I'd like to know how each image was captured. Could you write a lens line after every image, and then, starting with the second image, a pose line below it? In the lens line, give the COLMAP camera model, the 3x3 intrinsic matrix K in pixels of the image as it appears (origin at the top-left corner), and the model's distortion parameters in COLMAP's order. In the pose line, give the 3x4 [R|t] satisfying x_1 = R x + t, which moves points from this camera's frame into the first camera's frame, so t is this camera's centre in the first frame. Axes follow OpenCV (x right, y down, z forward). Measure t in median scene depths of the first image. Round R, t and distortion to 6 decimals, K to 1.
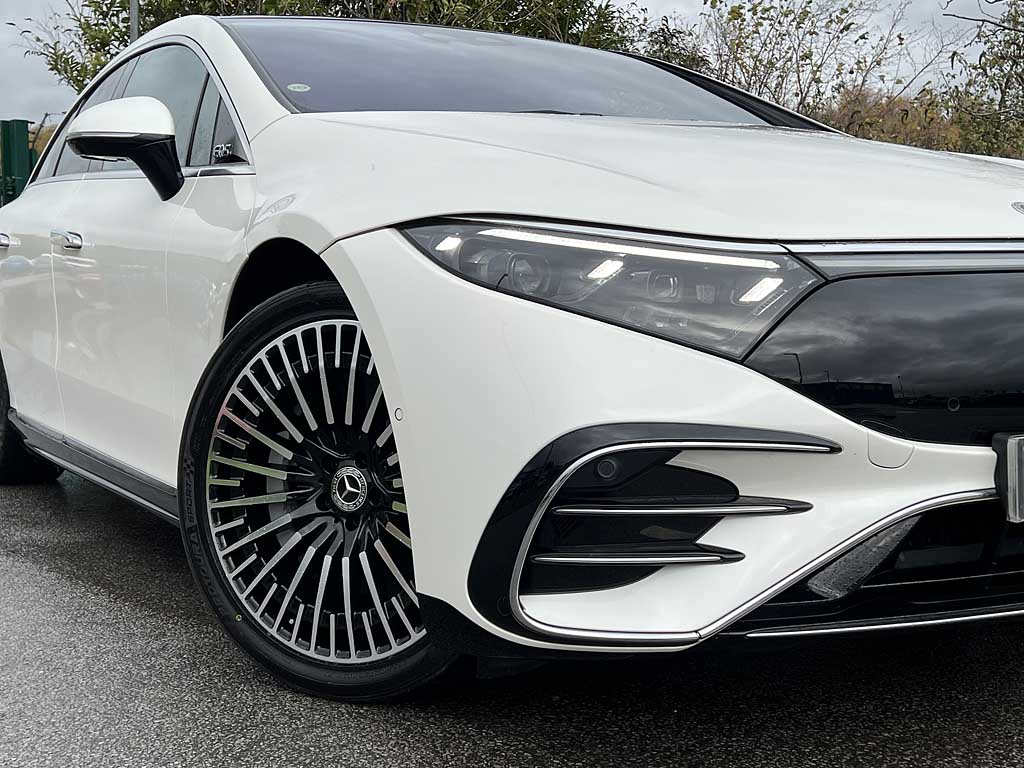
lens RADIAL K [[1379.2, 0, 511.9], [0, 1379.2, 382.9], [0, 0, 1]] dist [0.085358, 0.000000]
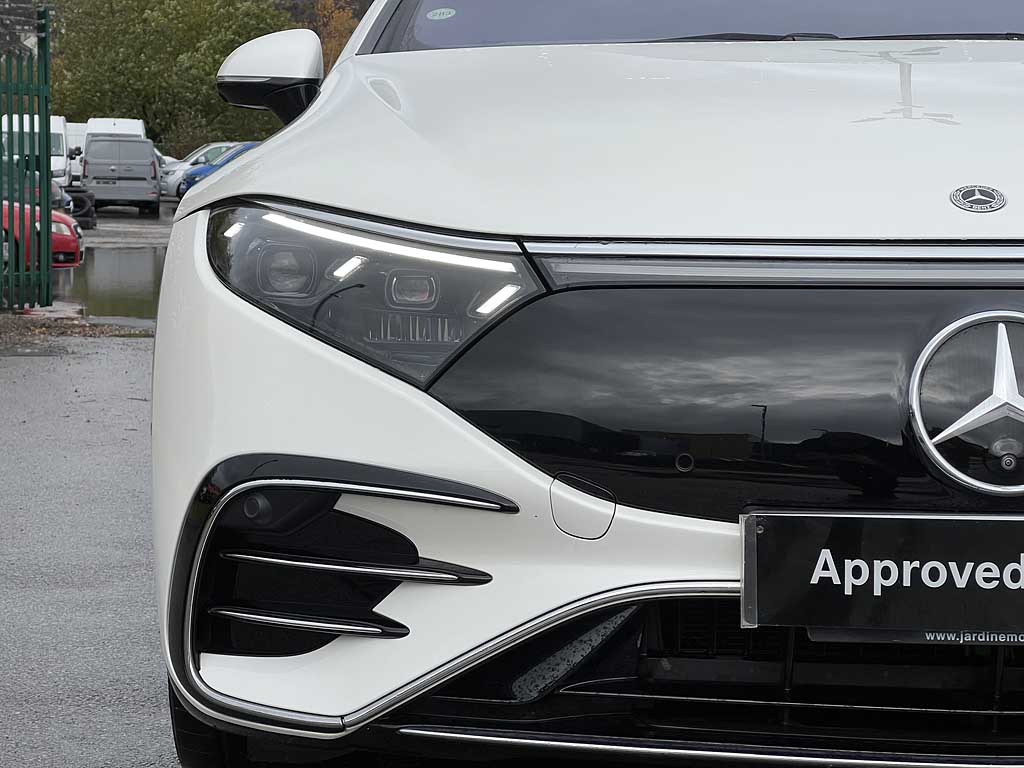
lens RADIAL K [[2313.4, 0, 510.3], [0, 2313.4, 378.6], [0, 0, 1]] dist [0.055787, 0.000000]
pose [[0.858268, 0.053135, -0.510444, 0.881649], [-0.060621, 0.998159, 0.001975, -0.026524], [0.509609, 0.029248, 0.859909, -0.120360]]
